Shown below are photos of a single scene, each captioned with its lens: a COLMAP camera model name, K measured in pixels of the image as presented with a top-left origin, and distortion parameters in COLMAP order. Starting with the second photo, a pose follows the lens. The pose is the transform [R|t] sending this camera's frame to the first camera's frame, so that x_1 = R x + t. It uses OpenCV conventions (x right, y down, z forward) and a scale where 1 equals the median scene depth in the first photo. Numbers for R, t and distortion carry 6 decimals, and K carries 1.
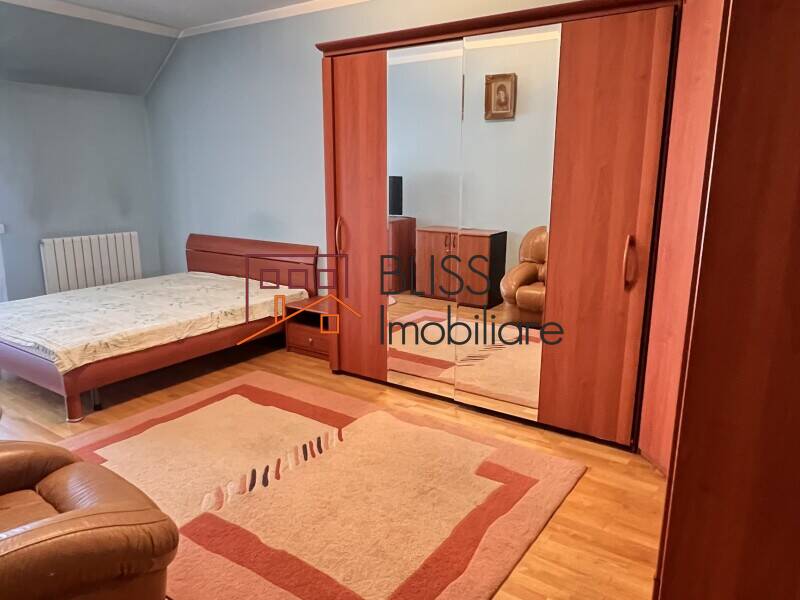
lens RADIAL K [[567.7, 0, 400.0], [0, 567.7, 300.0], [0, 0, 1]] dist [0.001556, 0.000656]
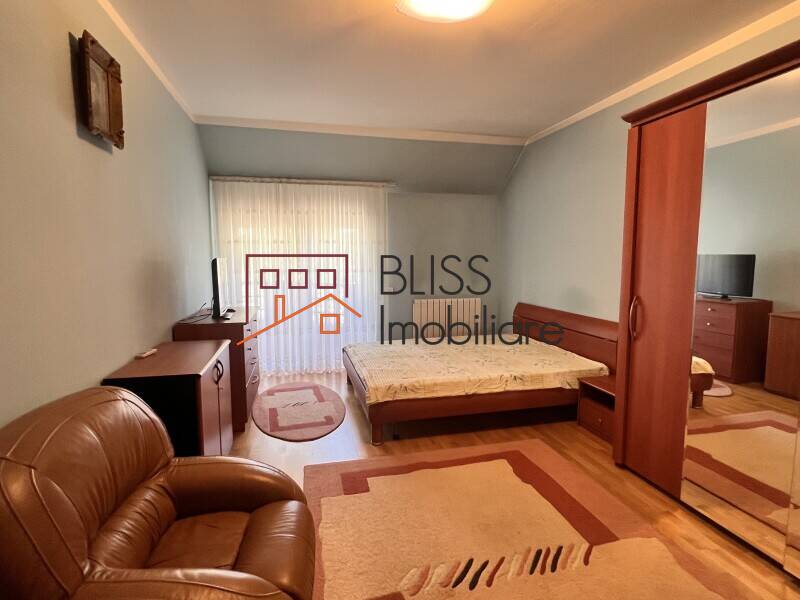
lens RADIAL K [[429.9, 0, 400.0], [0, 429.9, 300.0], [0, 0, 1]] dist [-0.001013, -0.002103]
pose [[0.747268, 0.062383, -0.661589, 0.066958], [-0.140160, 0.987983, -0.065152, -0.041925], [0.649574, 0.141415, 0.747031, 0.244534]]
